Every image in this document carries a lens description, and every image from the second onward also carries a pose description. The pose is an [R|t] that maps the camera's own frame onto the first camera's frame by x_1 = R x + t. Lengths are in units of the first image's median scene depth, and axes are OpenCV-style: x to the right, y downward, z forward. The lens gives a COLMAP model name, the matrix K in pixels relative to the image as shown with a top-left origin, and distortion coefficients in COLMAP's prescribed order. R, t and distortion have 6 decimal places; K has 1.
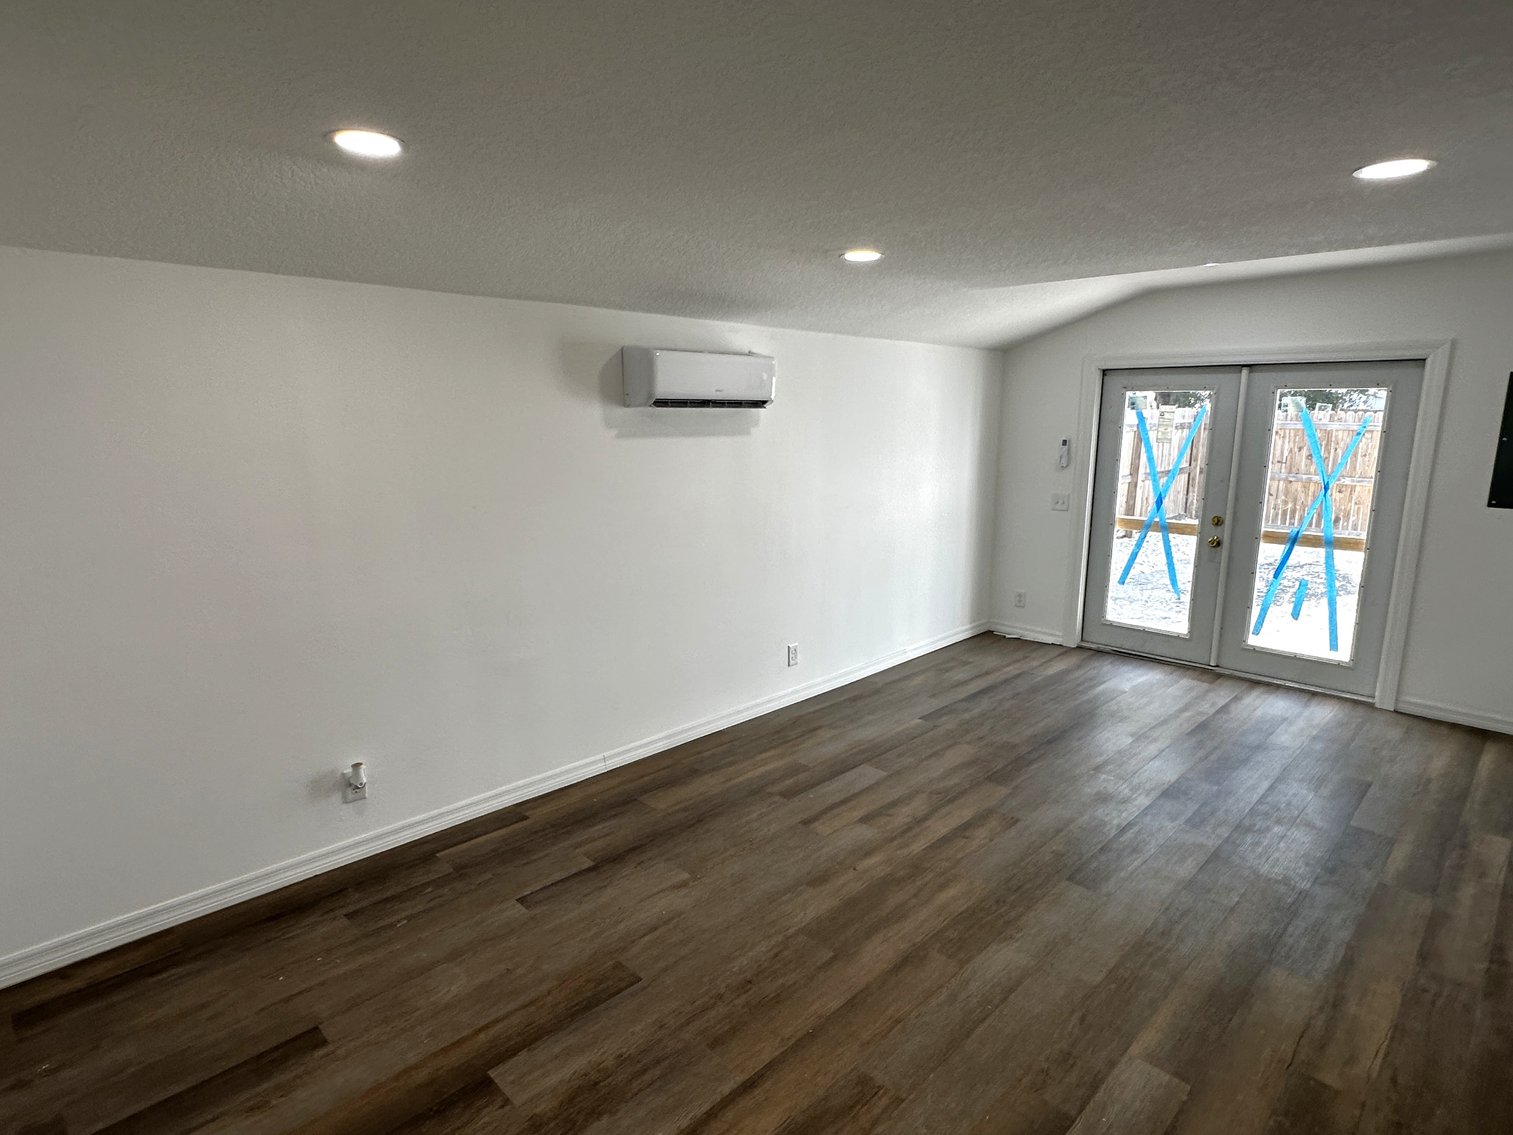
lens RADIAL K [[822.3, 0, 756.5], [0, 822.3, 567.5], [0, 0, 1]] dist [-0.001936, -0.000810]
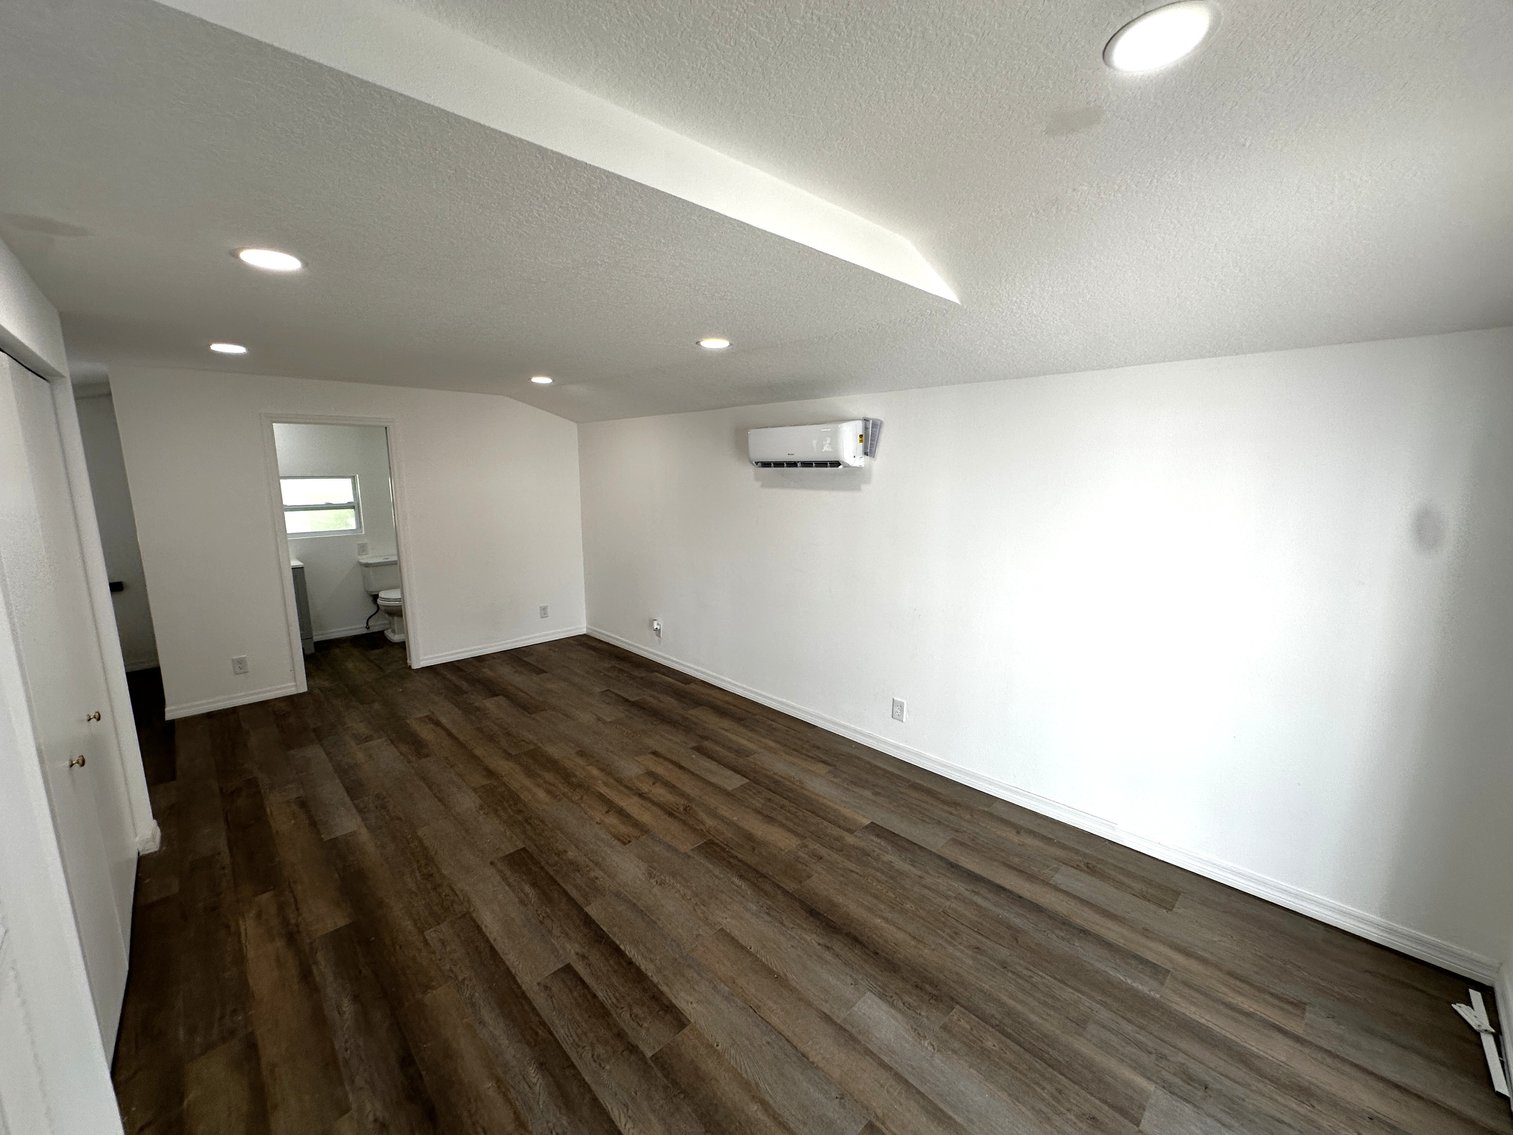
lens RADIAL K [[605.6, 0, 756.5], [0, 605.6, 567.5], [0, 0, 1]] dist [-0.001127, 0.000197]
pose [[-0.018391, 0.160988, -0.986785, 1.011050], [-0.186312, 0.969113, 0.161578, -0.202786], [0.982319, 0.186821, 0.012171, 1.054037]]
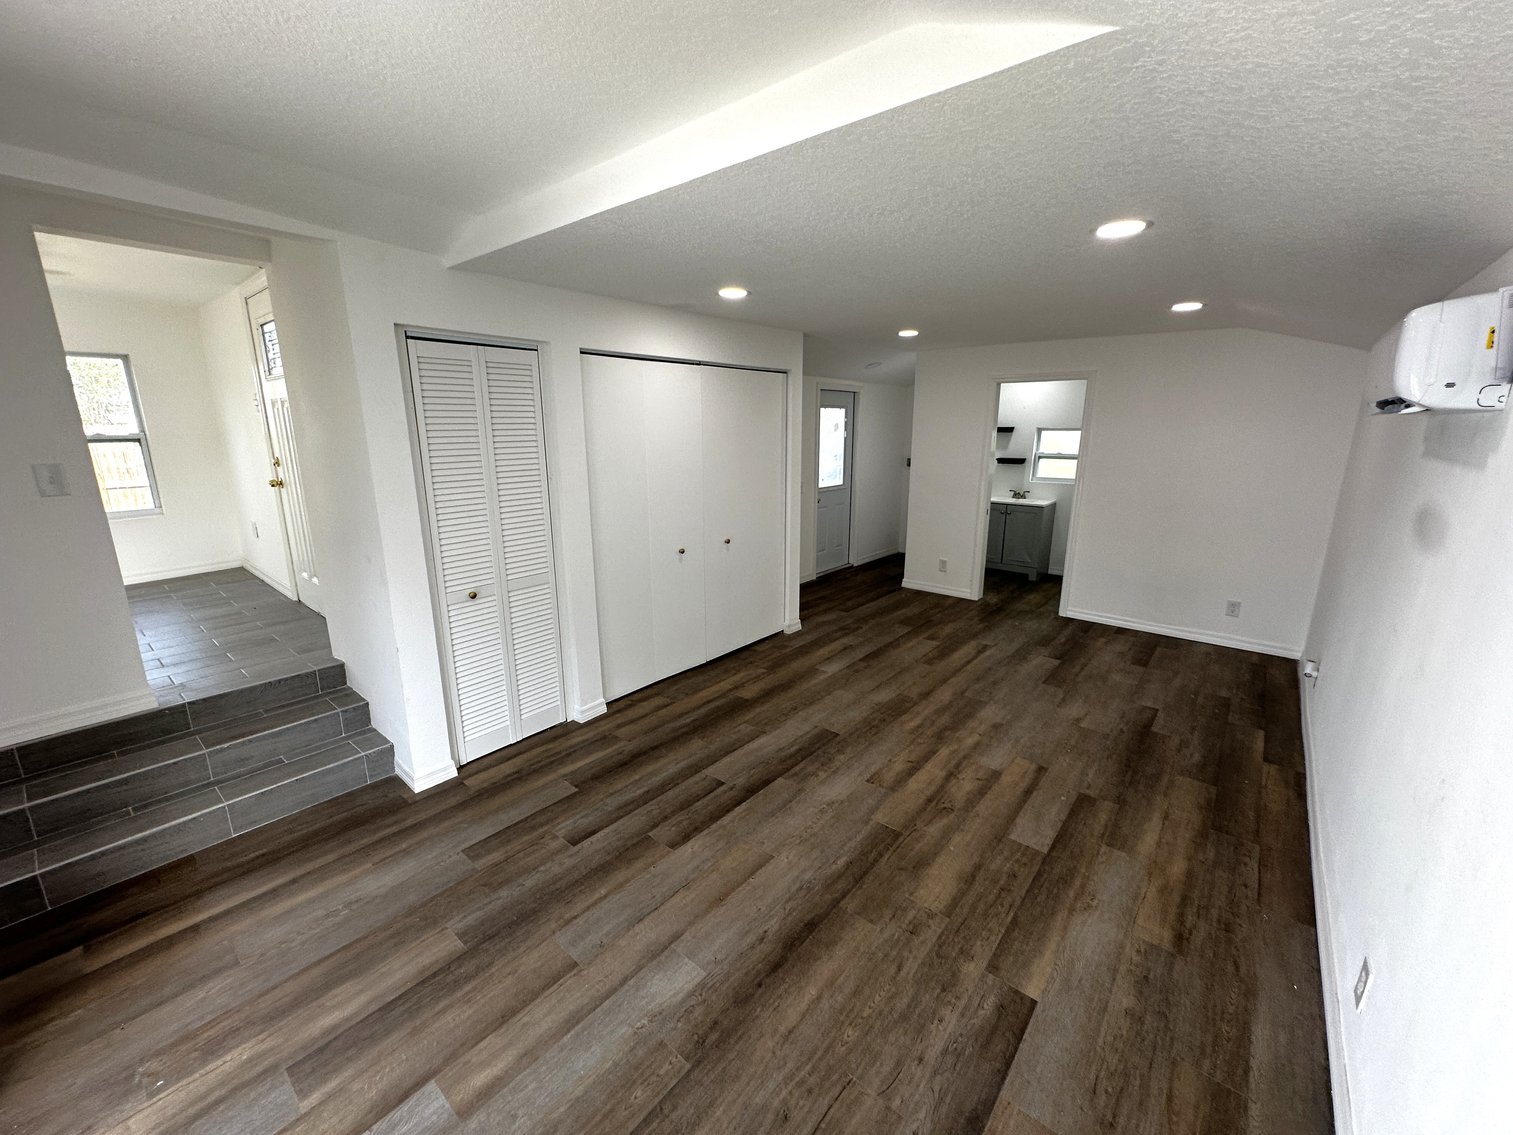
lens RADIAL K [[605.6, 0, 756.5], [0, 605.6, 567.5], [0, 0, 1]] dist [-0.001127, 0.000197]
pose [[-0.996064, 0.016320, -0.087123, 0.521961], [-0.020855, 0.912164, 0.409295, -0.293941], [0.086150, 0.409501, -0.908233, 1.570955]]
